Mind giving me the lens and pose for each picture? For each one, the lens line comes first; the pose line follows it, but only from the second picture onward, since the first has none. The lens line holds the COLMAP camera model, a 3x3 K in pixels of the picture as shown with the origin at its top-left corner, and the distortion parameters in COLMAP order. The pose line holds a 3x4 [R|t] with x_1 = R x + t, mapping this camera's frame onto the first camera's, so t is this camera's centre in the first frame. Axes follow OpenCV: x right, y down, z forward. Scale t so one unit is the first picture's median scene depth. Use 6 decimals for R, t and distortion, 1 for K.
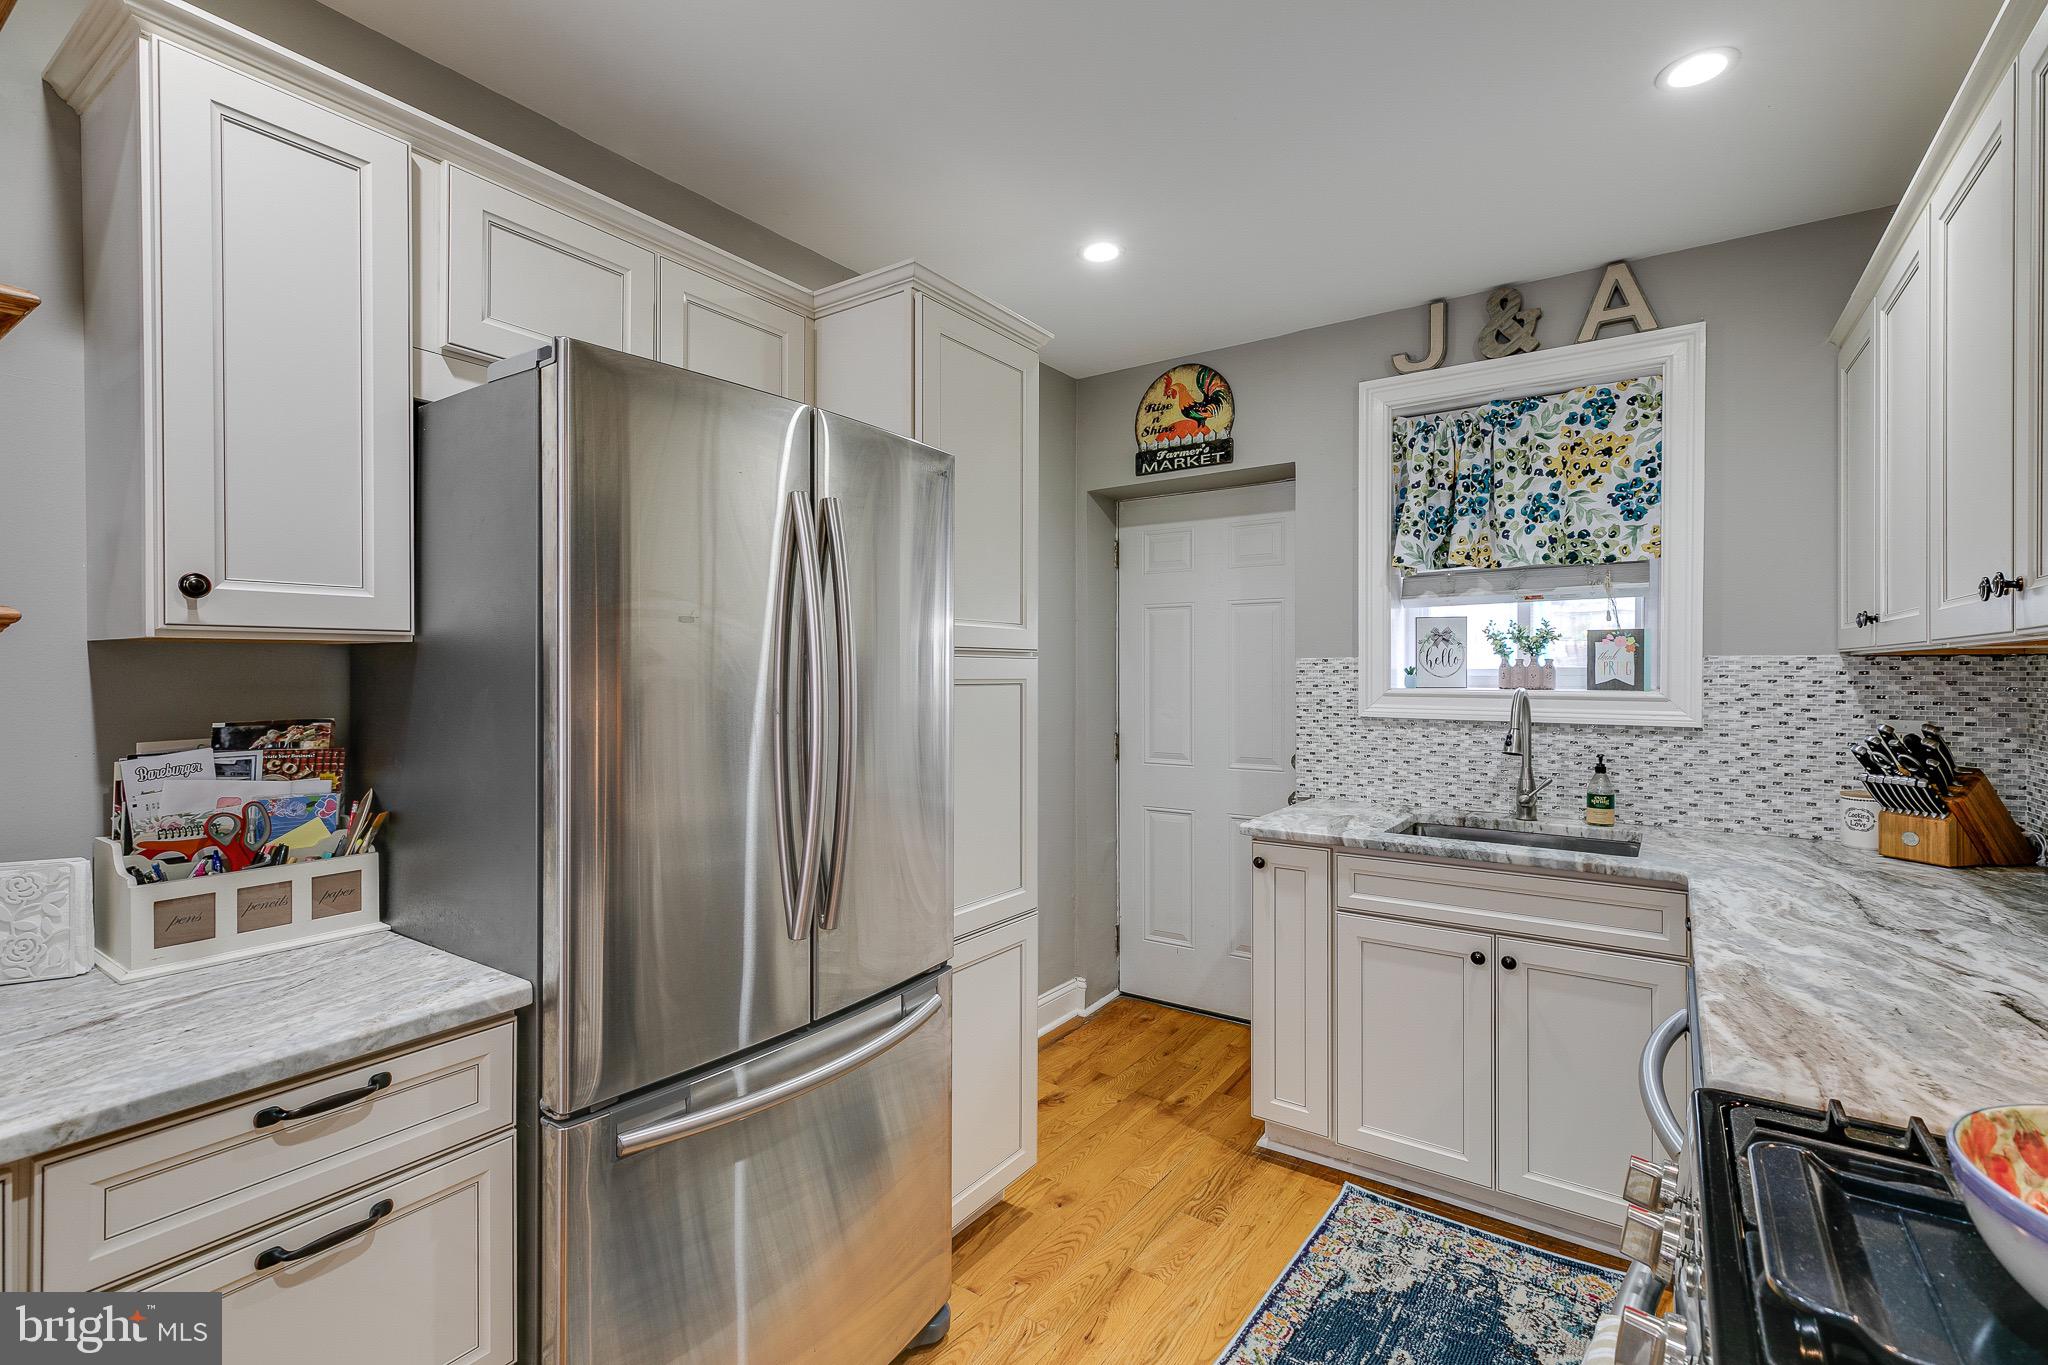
lens RADIAL K [[912.5, 0, 1006.9], [0, 912.5, 672.3], [0, 0, 1]] dist [0.004965, 0.001573]
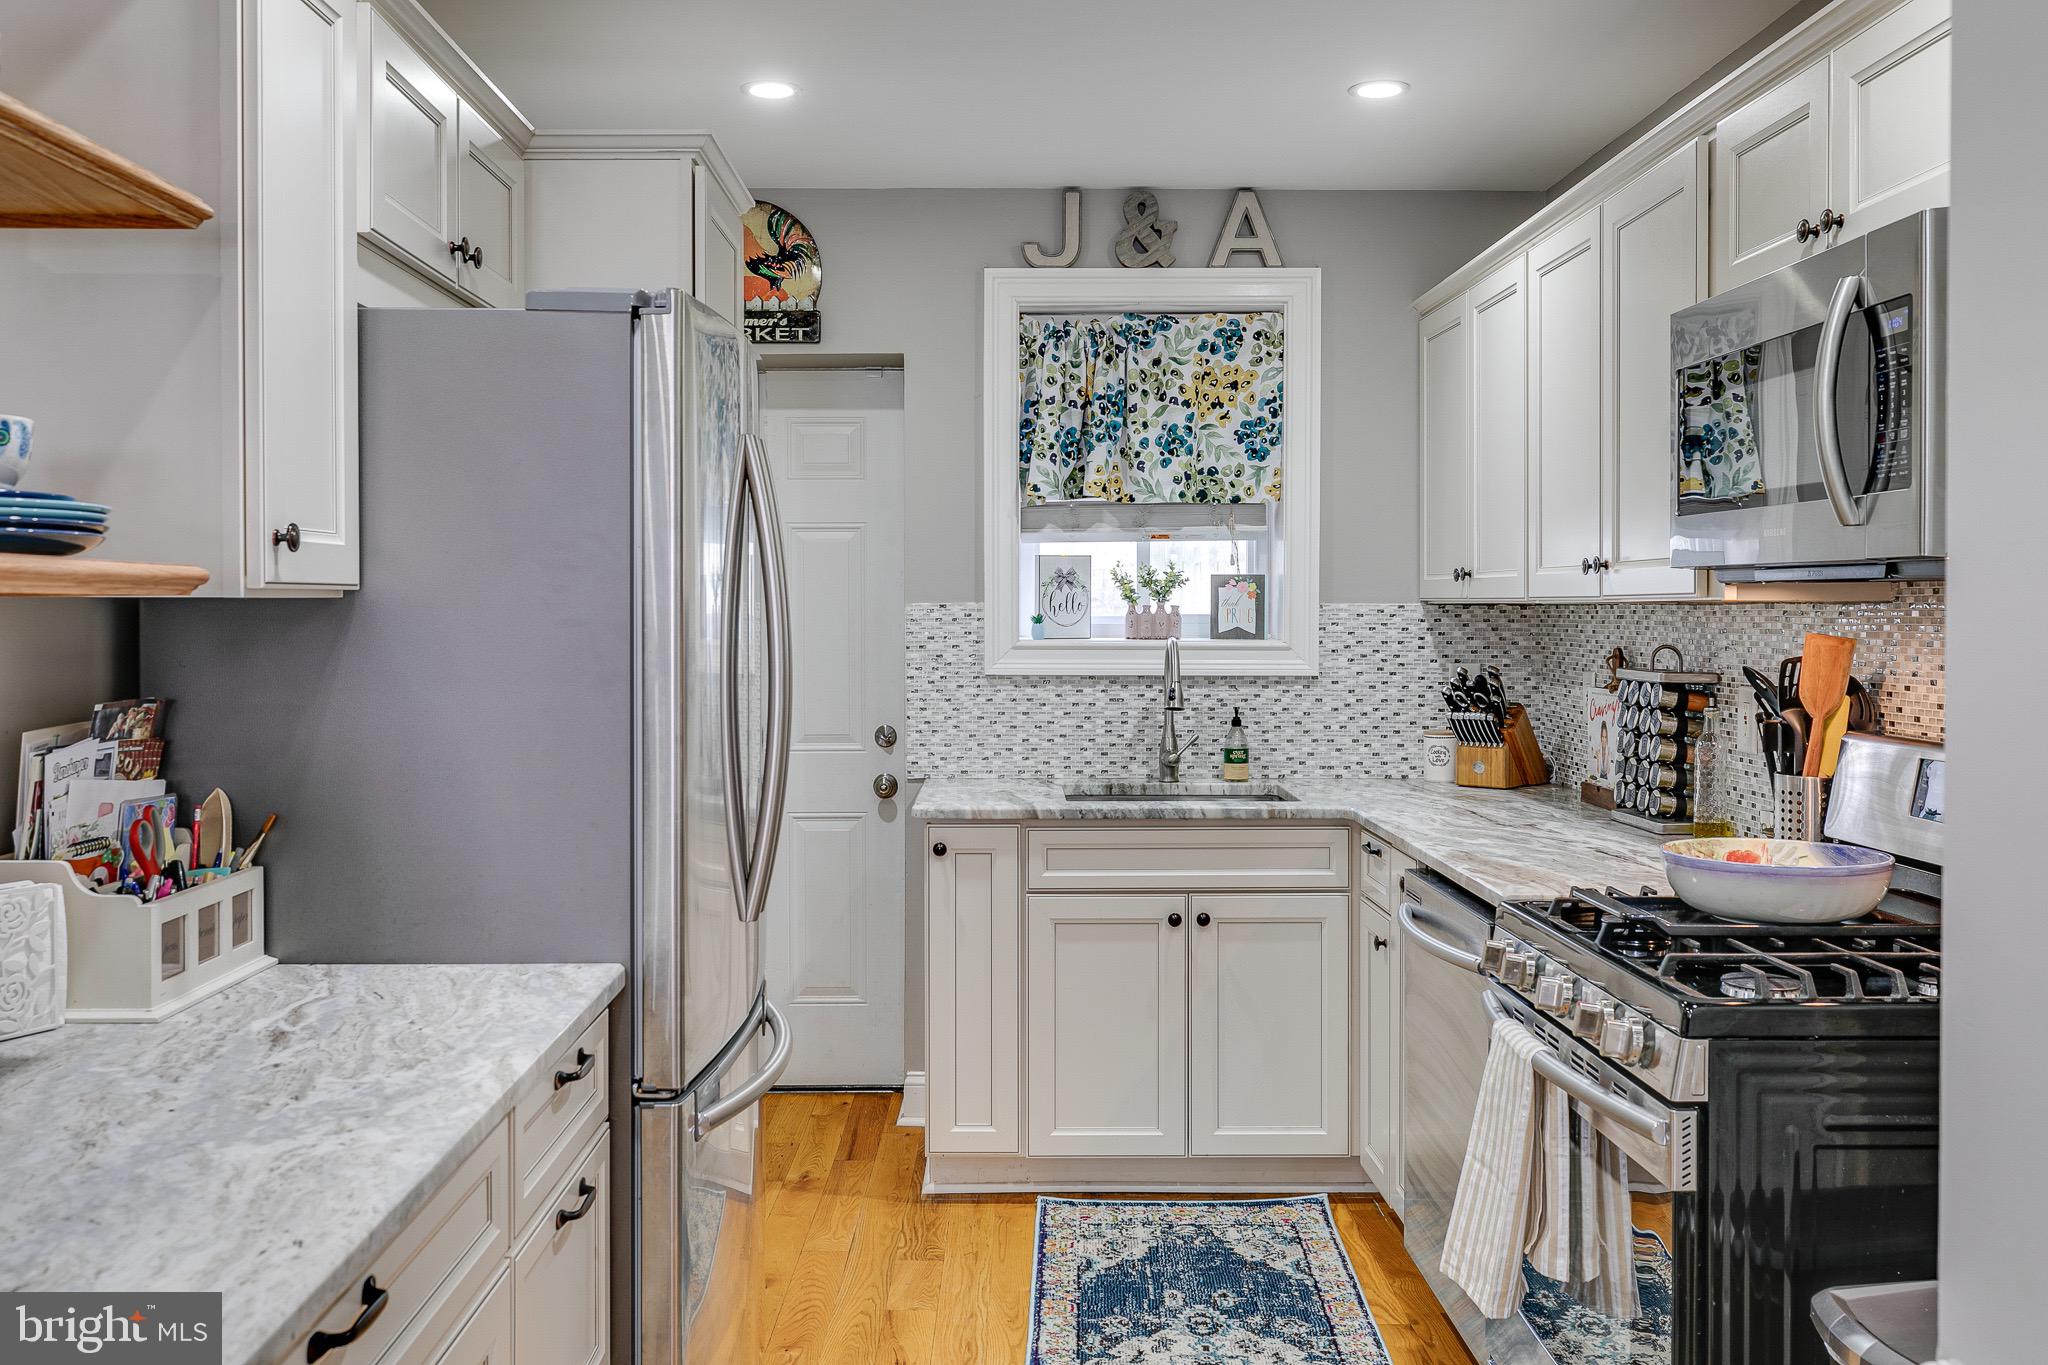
lens RADIAL K [[1711.3, 0, 967.8], [0, 1711.3, 624.0], [0, 0, 1]] dist [-0.005555, 0.002624]
pose [[0.827469, -0.006562, 0.561473, -0.569486], [0.002291, 0.999963, 0.008310, -0.011426], [-0.561507, -0.005590, 0.827453, -0.307660]]
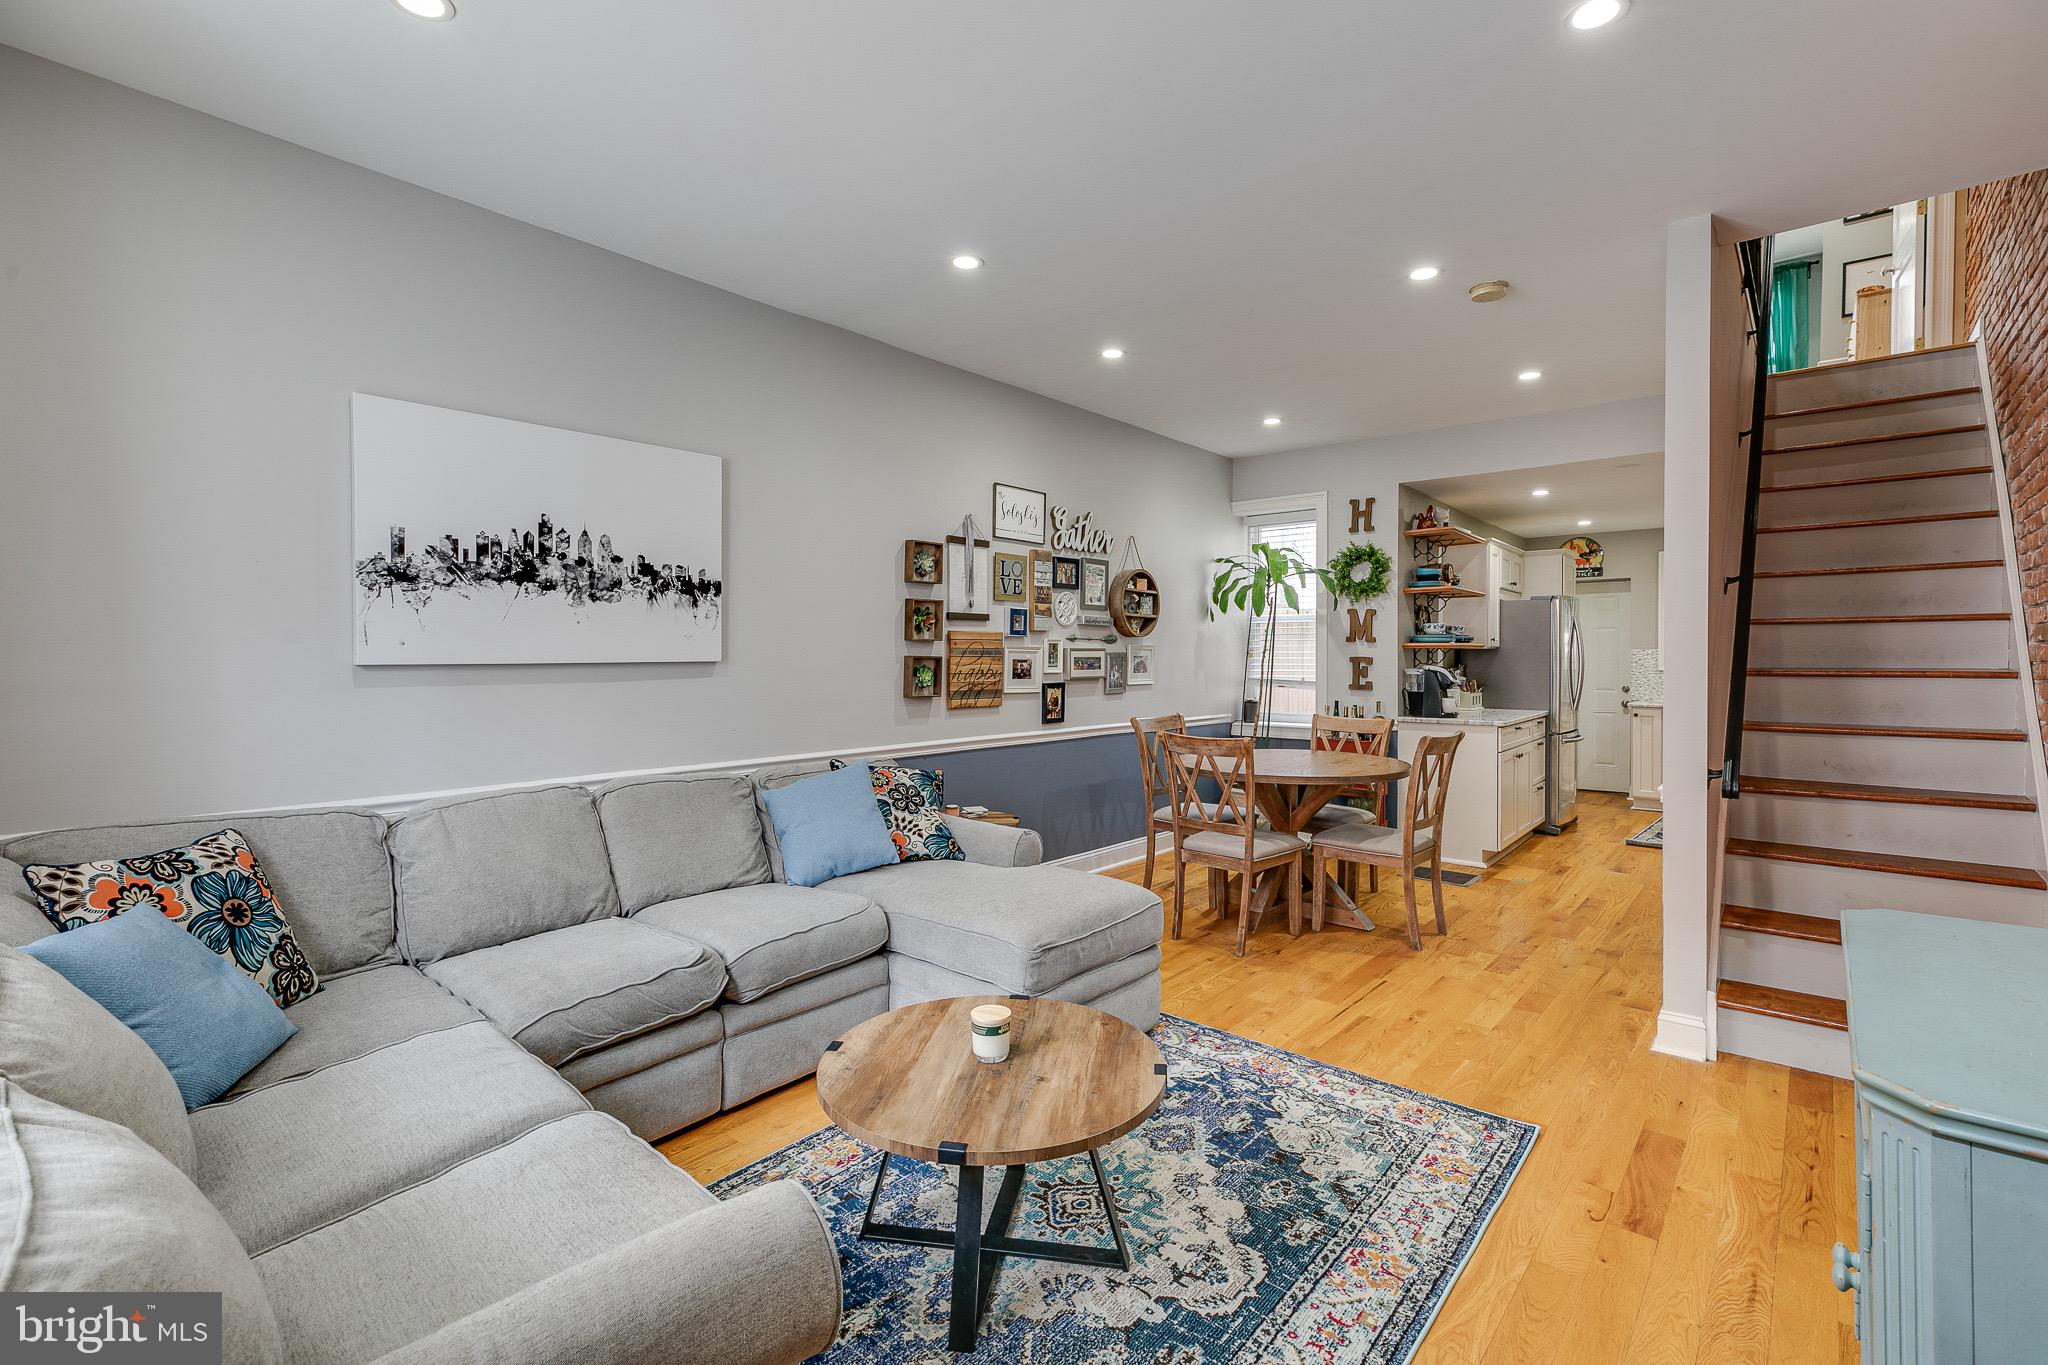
lens RADIAL K [[912.5, 0, 1024.9], [0, 912.5, 659.4], [0, 0, 1]] dist [0.004965, 0.001573]
pose [[0.996088, -0.001551, -0.088352, -1.507571], [0.001864, 0.999992, 0.003461, 0.001545], [0.088346, -0.003612, 0.996083, -2.273964]]
